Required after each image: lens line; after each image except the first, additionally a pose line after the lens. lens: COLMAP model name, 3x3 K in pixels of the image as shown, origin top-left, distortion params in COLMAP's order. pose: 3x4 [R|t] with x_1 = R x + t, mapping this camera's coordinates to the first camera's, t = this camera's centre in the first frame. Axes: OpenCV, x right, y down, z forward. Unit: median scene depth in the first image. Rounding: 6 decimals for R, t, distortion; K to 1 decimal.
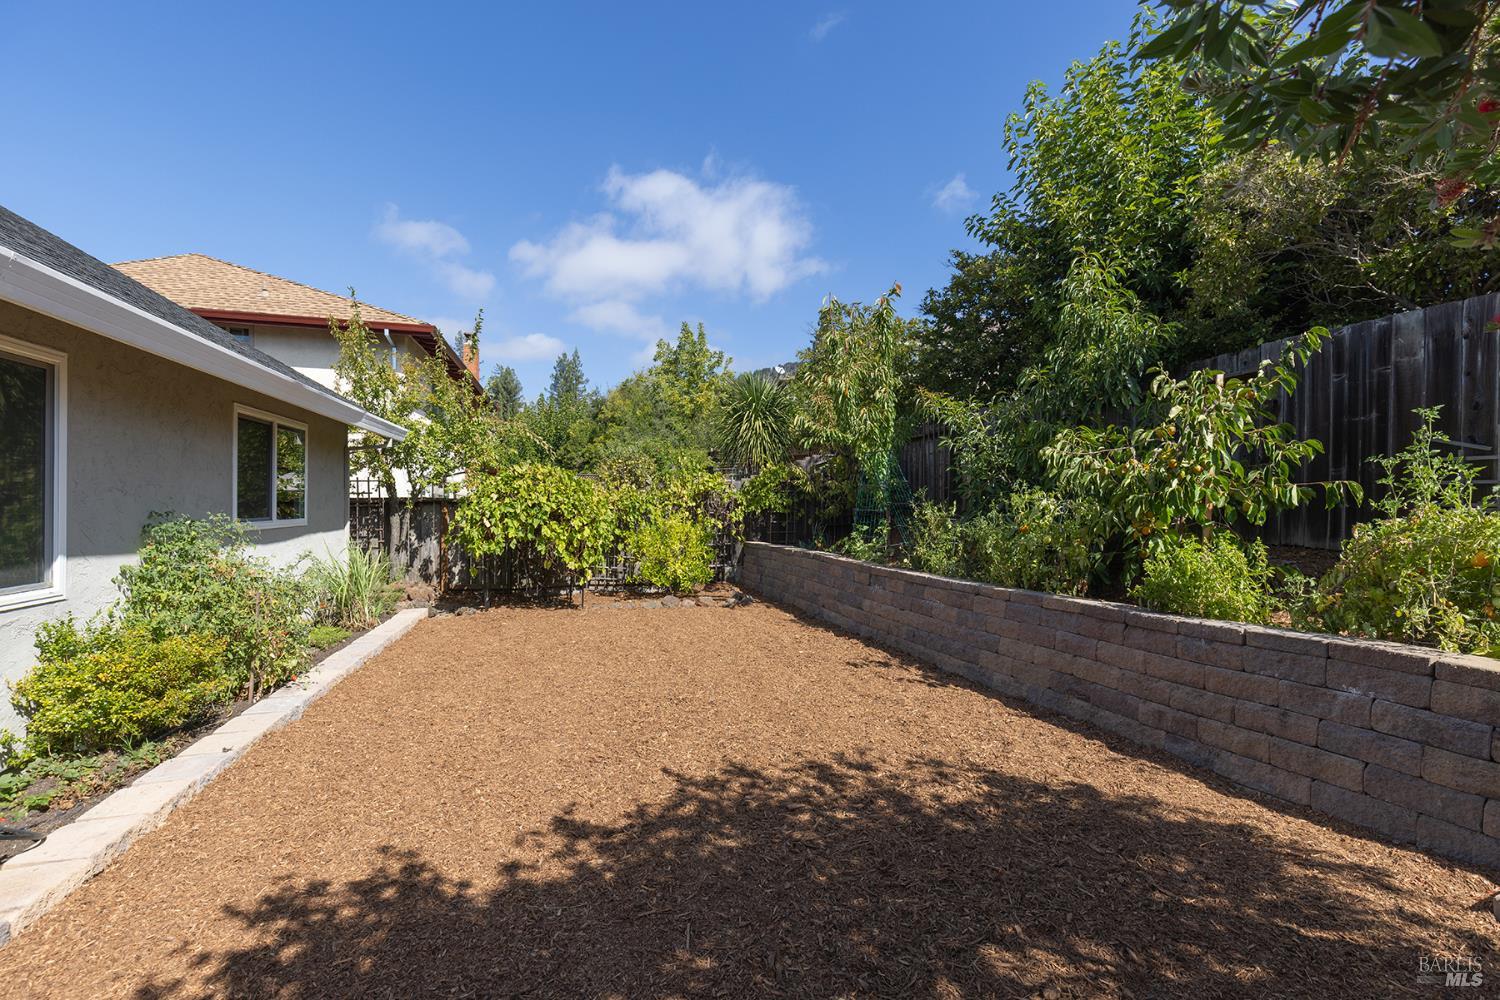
lens RADIAL K [[675.1, 0, 761.6], [0, 675.1, 495.7], [0, 0, 1]] dist [-0.000136, 0.001357]
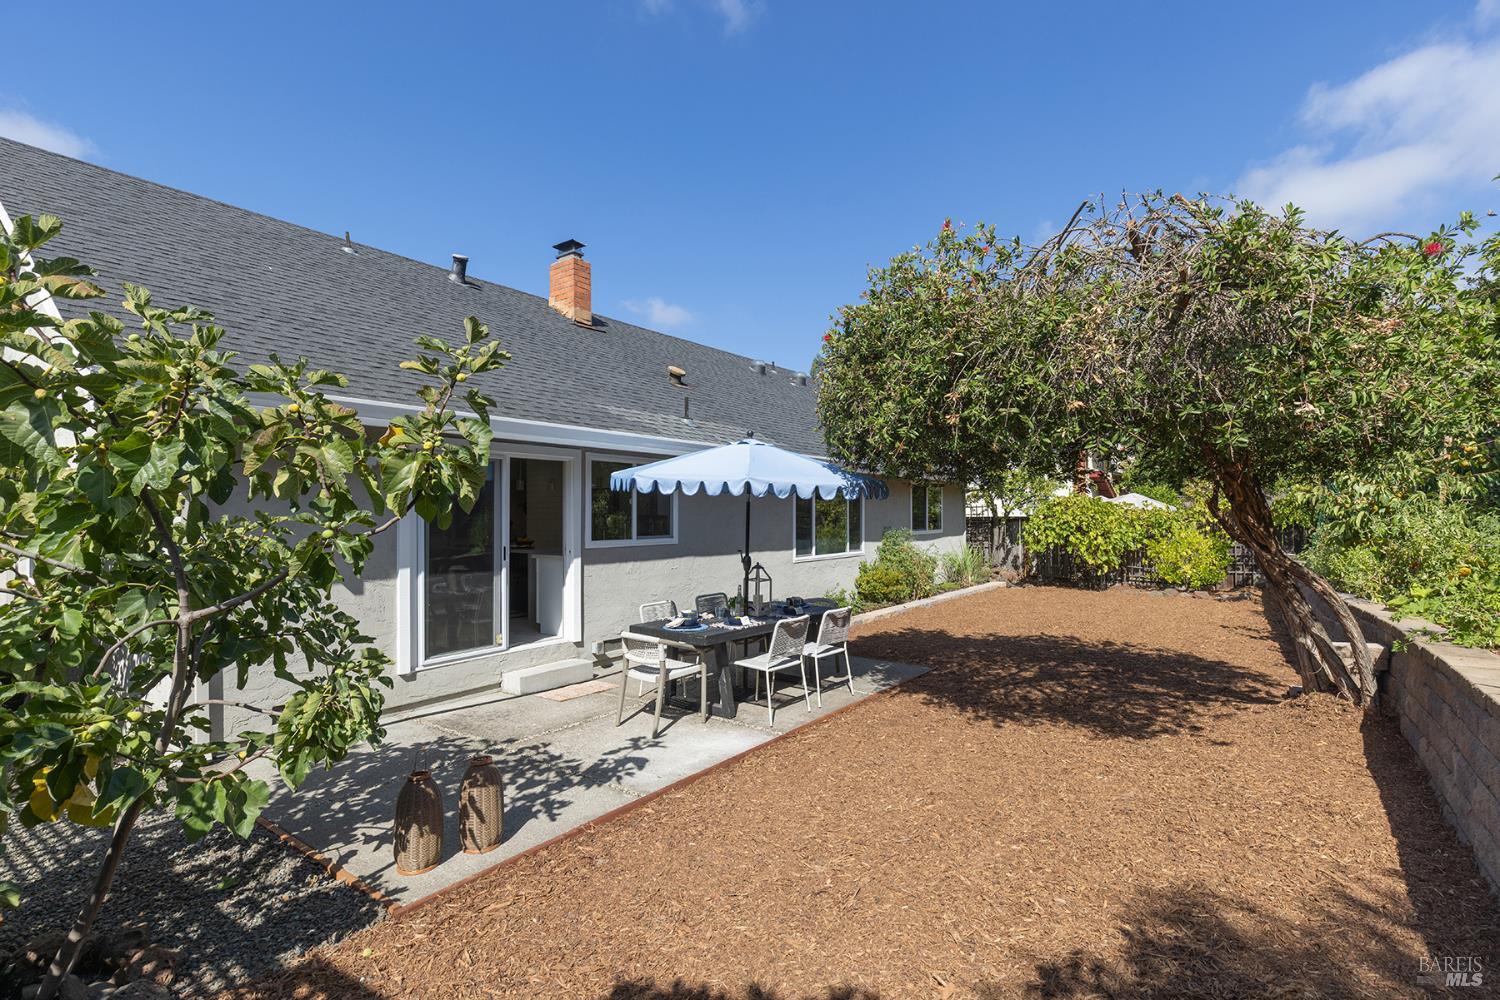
lens RADIAL K [[675.1, 0, 750.8], [0, 675.1, 502.4], [0, 0, 1]] dist [-0.000136, 0.001357]
pose [[0.602635, -0.020737, -0.797748, 0.490516], [0.017065, 0.999769, -0.013098, -0.024824], [0.797835, -0.005720, 0.602849, -0.554737]]
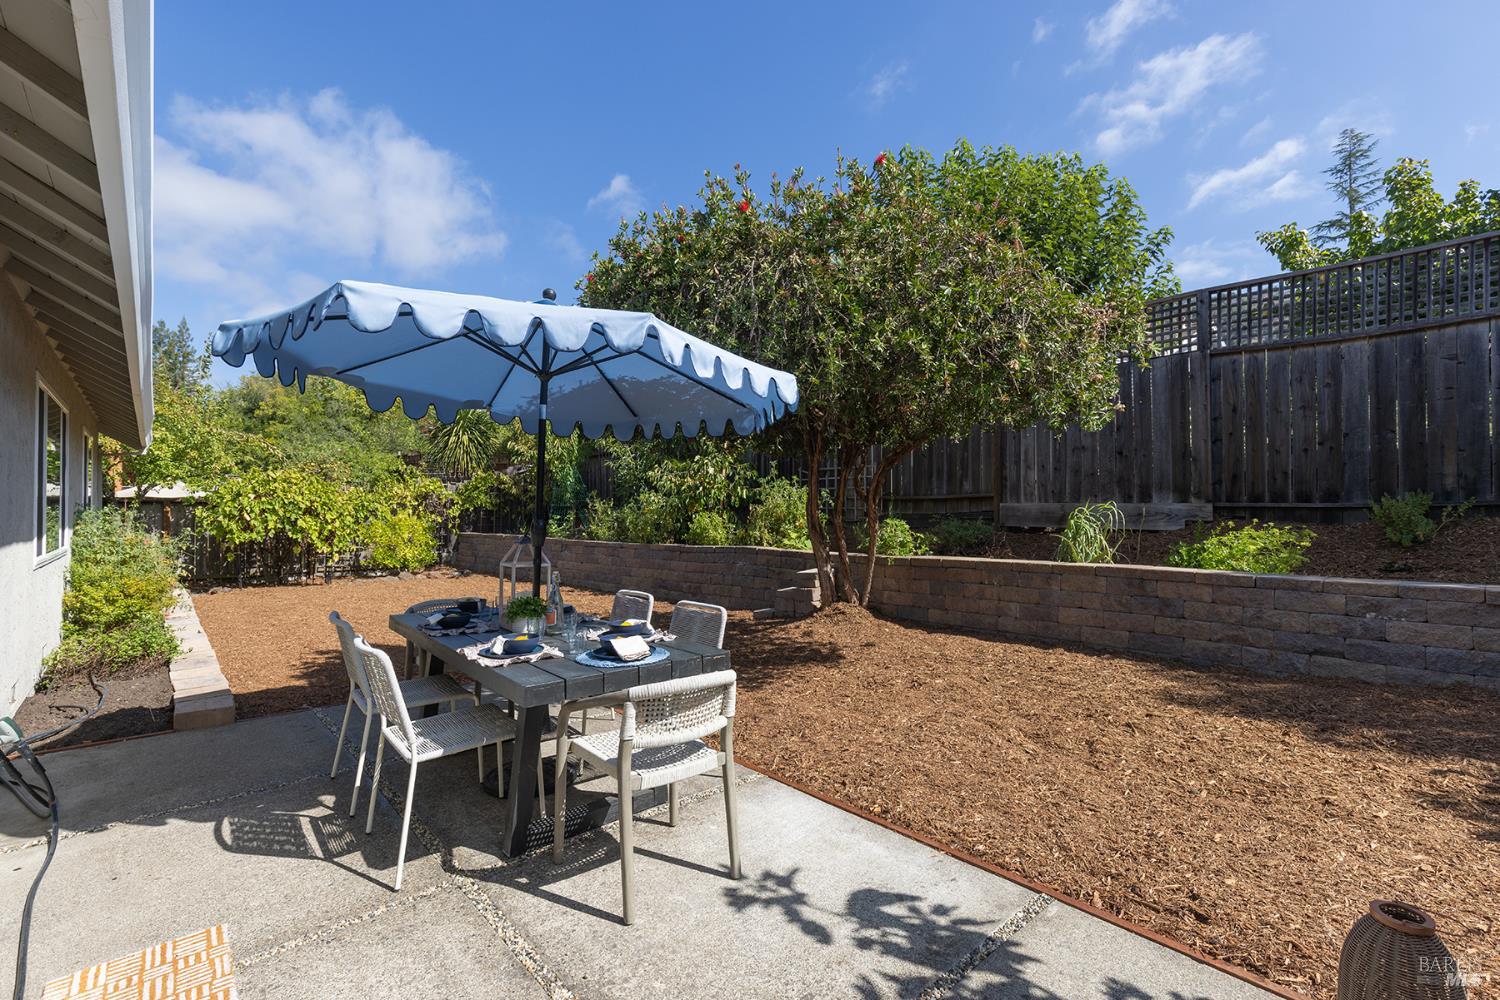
lens RADIAL K [[675.1, 0, 757.6], [0, 675.1, 502.4], [0, 0, 1]] dist [-0.000136, 0.001357]
pose [[0.901442, -0.002260, 0.432895, -0.093350], [0.000690, 0.999993, 0.003783, 0.008855], [-0.432900, -0.003112, 0.901436, -0.529508]]
